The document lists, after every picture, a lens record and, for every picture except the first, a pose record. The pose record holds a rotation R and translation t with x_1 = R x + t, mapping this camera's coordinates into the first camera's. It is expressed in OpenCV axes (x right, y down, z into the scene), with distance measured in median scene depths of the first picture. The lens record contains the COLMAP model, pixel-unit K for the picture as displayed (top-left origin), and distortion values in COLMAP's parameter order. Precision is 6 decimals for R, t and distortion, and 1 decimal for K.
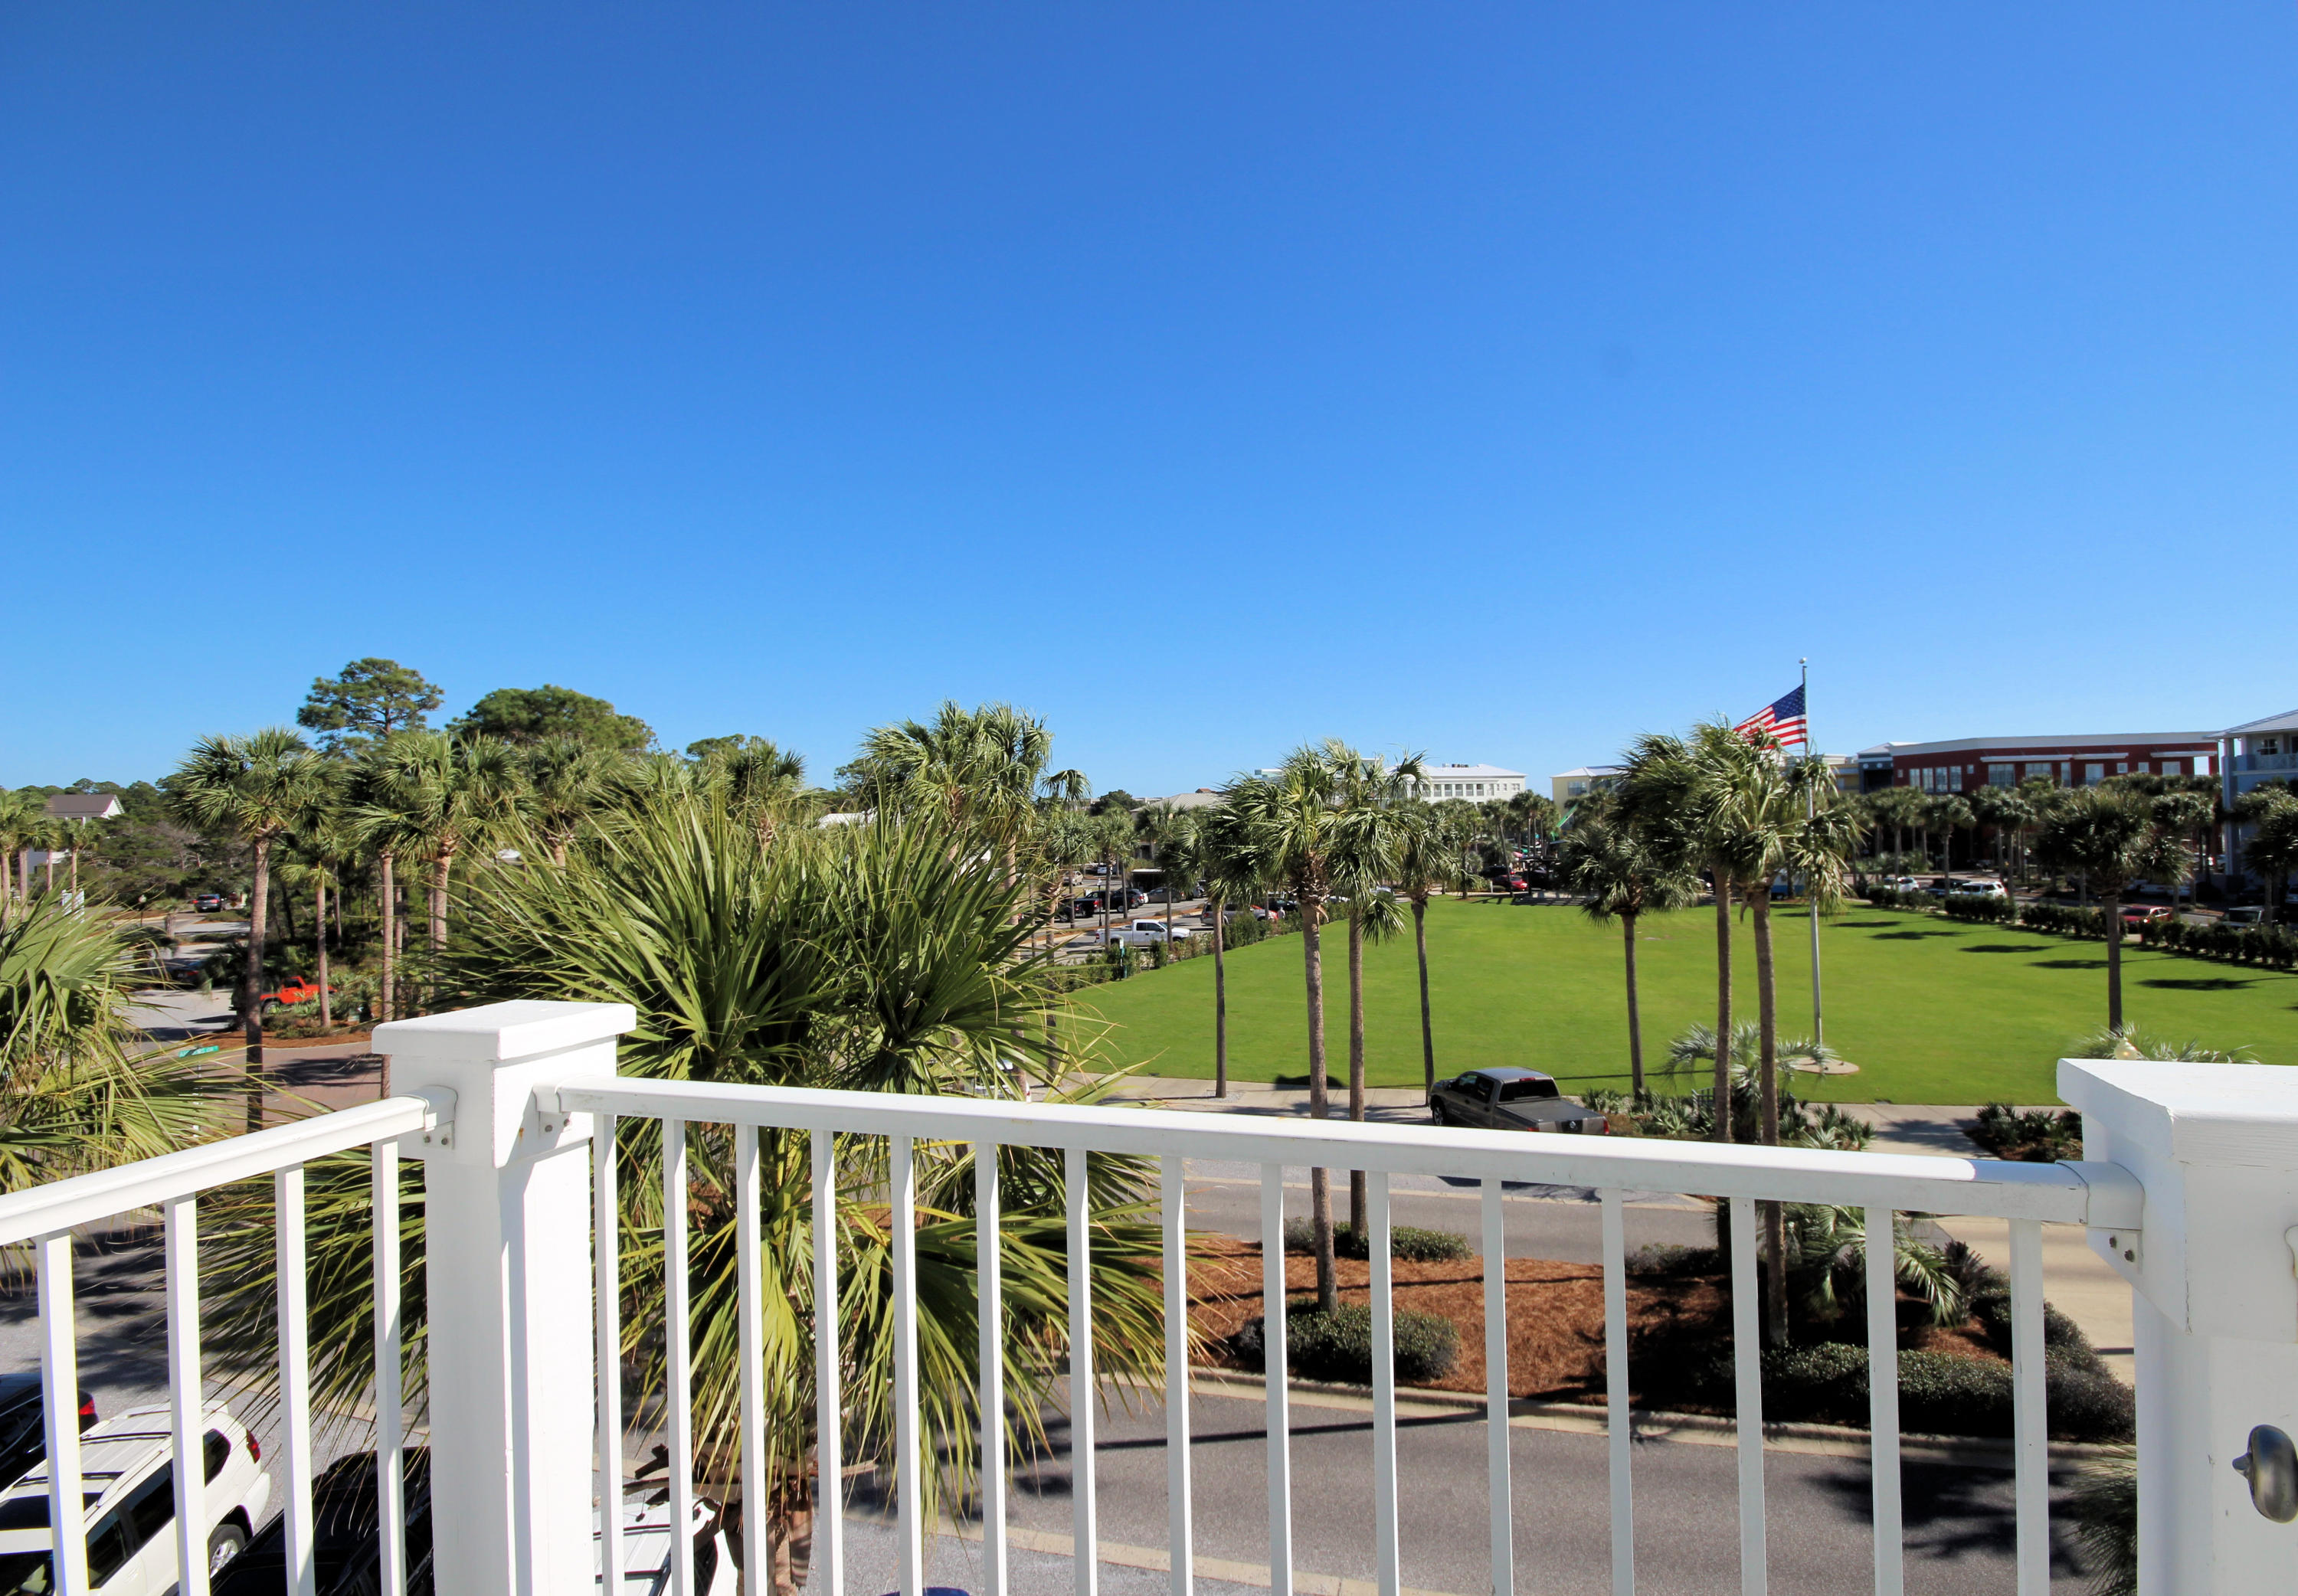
lens RADIAL K [[1109.0, 0, 1205.5], [0, 1109.0, 792.7], [0, 0, 1]] dist [-0.004434, 0.001249]
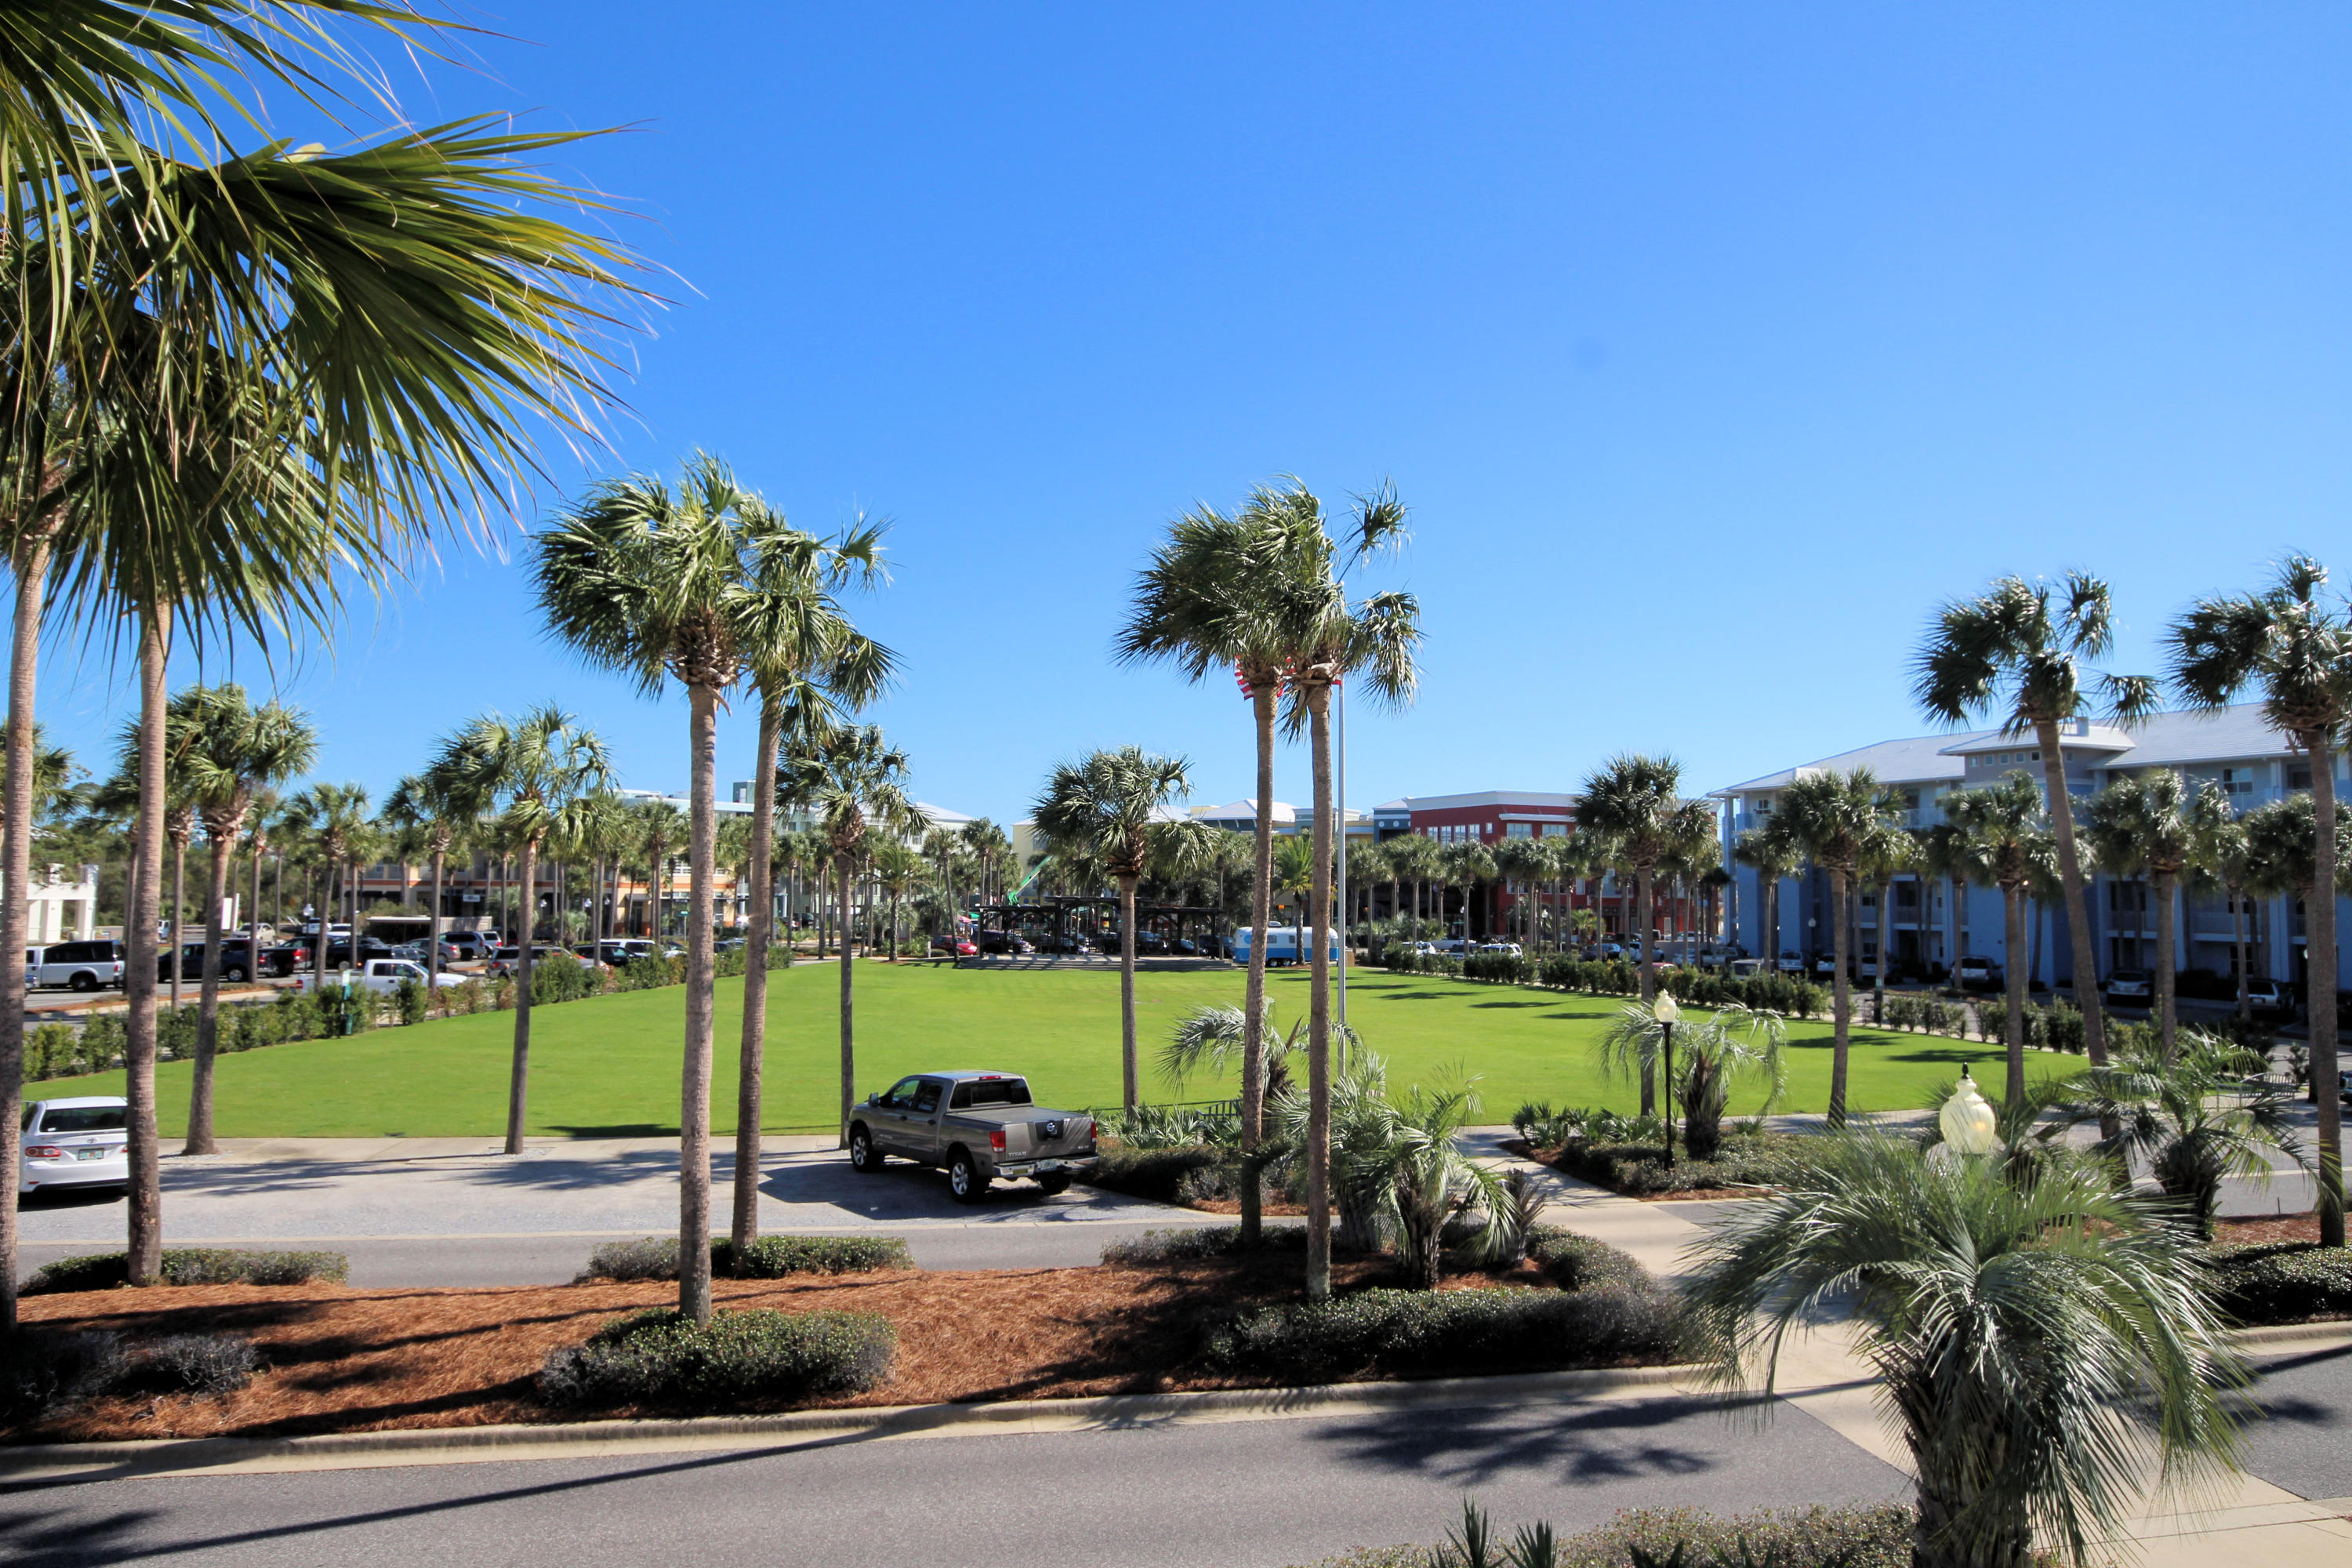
lens RADIAL K [[1548.9, 0, 1186.1], [0, 1548.9, 774.7], [0, 0, 1]] dist [0.000874, 0.023965]
pose [[0.913100, 0.065800, 0.402390, -0.004402], [-0.040976, 0.996705, -0.070004, 0.079749], [-0.405671, 0.047432, 0.912788, 0.020426]]
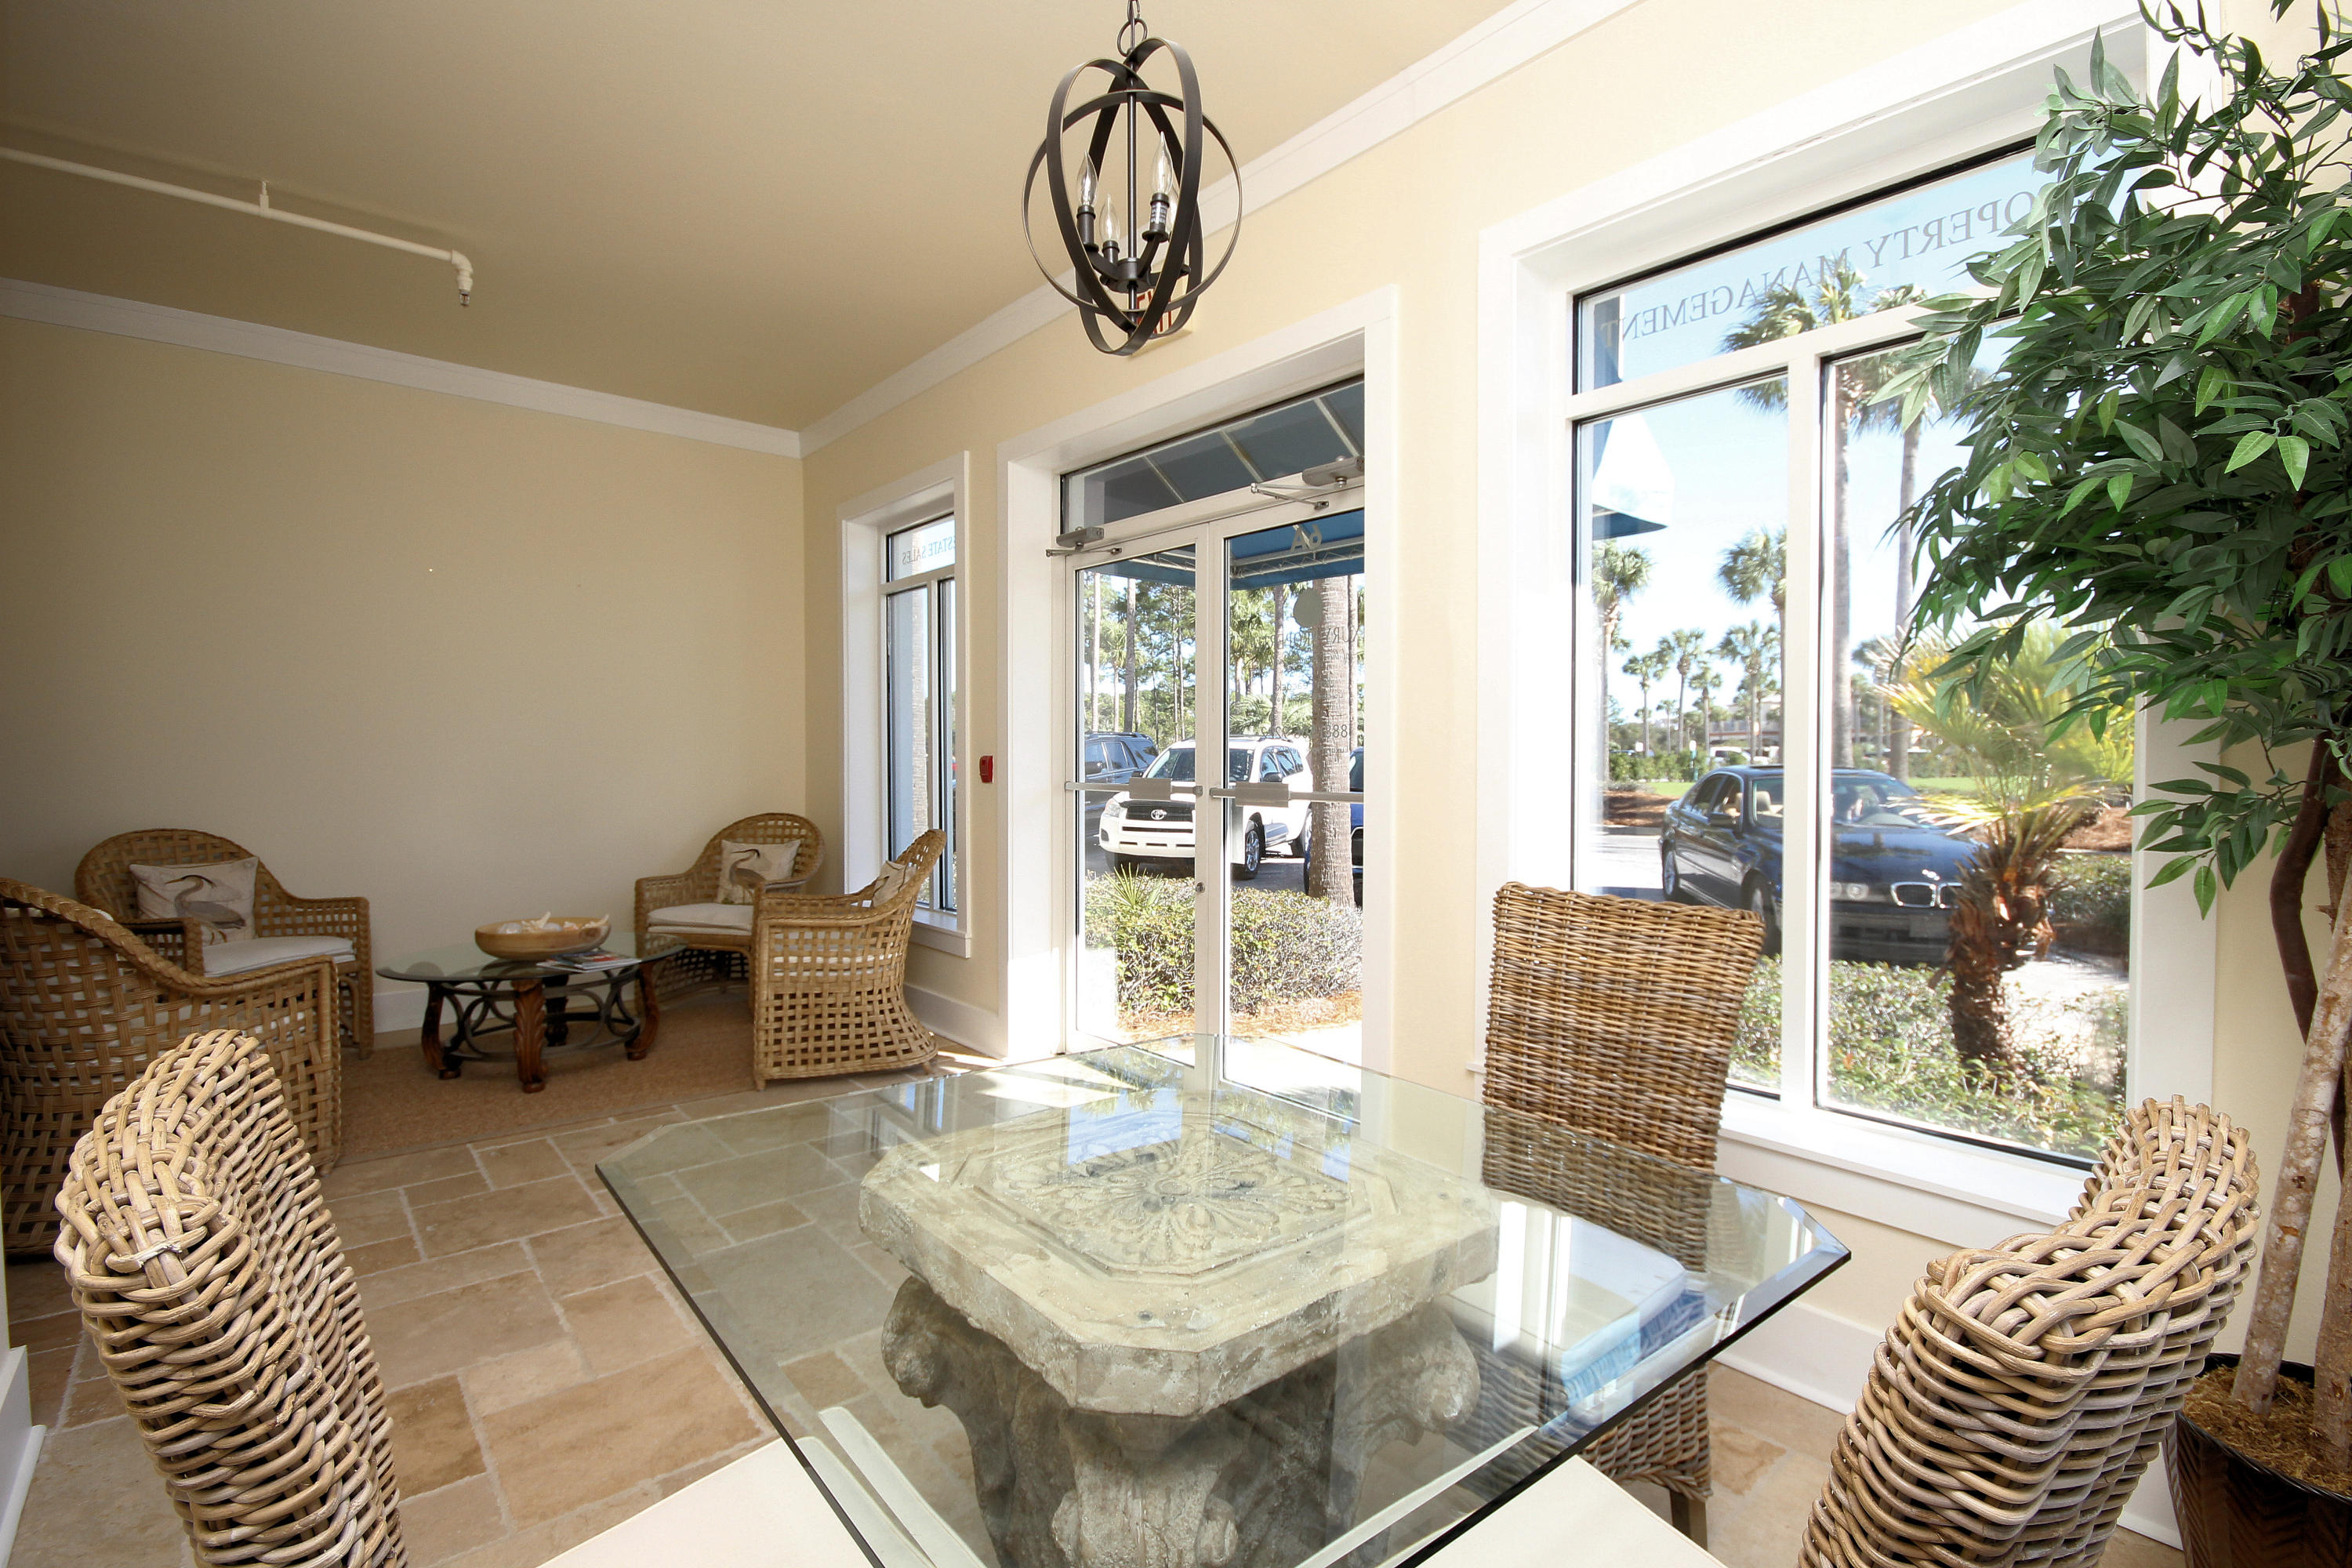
lens RADIAL K [[1087.2, 0, 1183.9], [0, 1087.2, 777.4], [0, 0, 1]] dist [-0.000422, -0.005581]
pose [[0.858291, 0.038990, -0.511680, 0.039729], [-0.019887, 0.998888, 0.042758, 0.164947], [0.512778, -0.026523, 0.858112, -0.078829]]
